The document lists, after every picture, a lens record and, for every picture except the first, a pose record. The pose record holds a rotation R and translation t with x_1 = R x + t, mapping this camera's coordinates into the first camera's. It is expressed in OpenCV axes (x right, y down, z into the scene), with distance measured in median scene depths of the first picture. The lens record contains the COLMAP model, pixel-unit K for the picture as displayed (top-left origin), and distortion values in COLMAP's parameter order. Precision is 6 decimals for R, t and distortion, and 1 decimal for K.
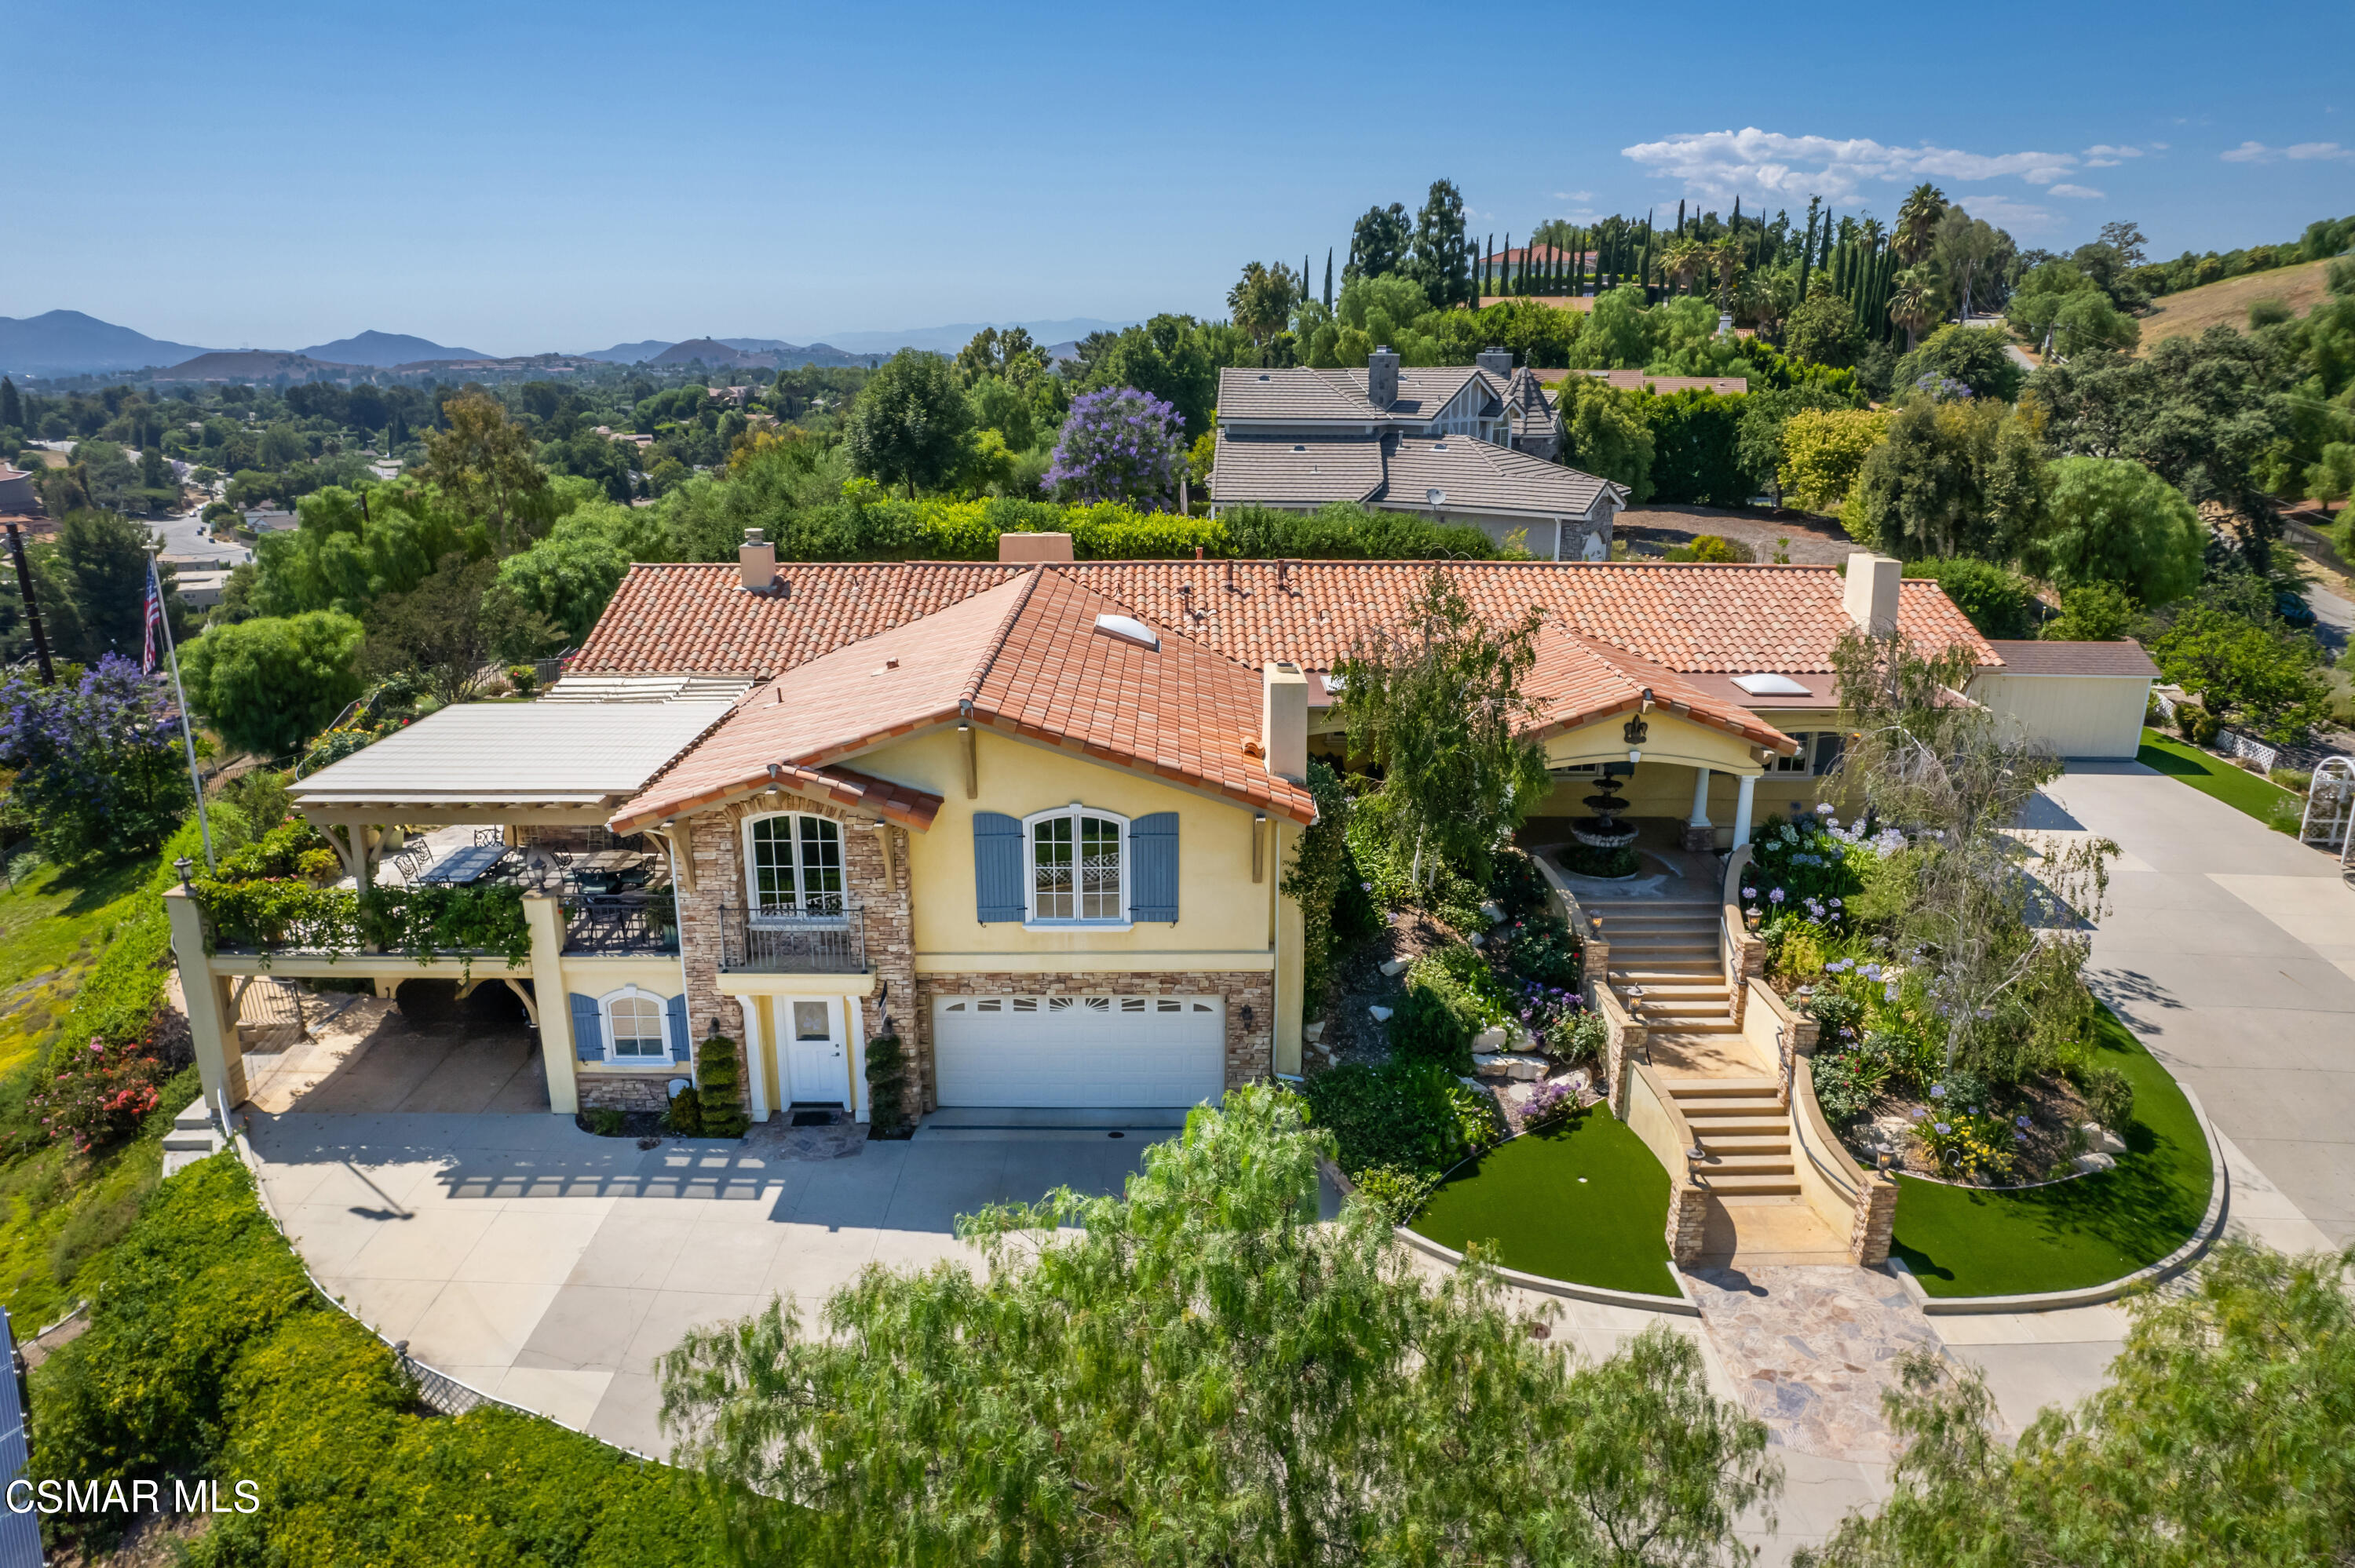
lens RADIAL K [[1545.4, 0, 1187.0], [0, 1545.4, 778.8], [0, 0, 1]] dist [-0.086033, 0.080506]
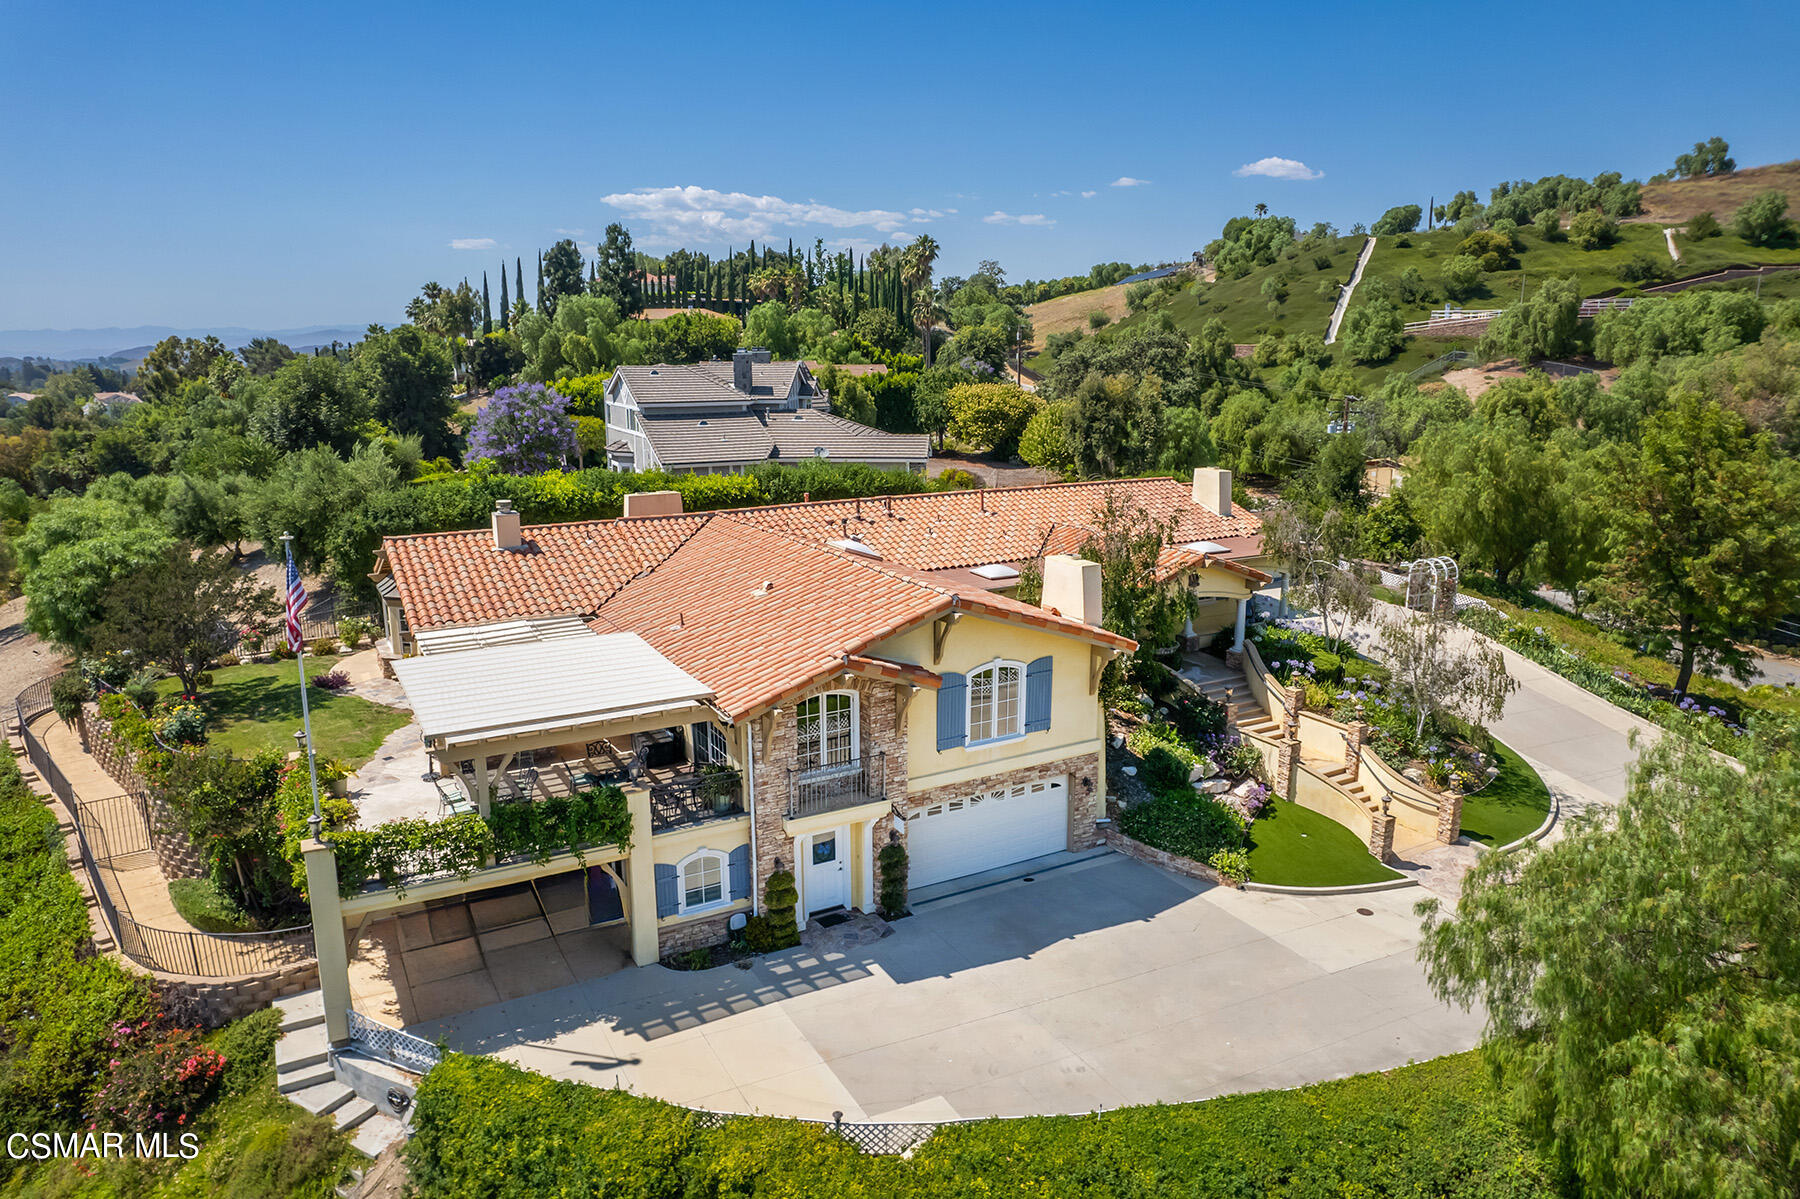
lens RADIAL K [[1181.4, 0, 907.3], [0, 1181.4, 595.5], [0, 0, 1]] dist [-0.086033, 0.080506]
pose [[0.874612, -0.106545, 0.472972, -0.591800], [0.136371, 0.990230, -0.029108, -0.019803], [-0.465250, 0.089958, 0.880597, 0.032311]]
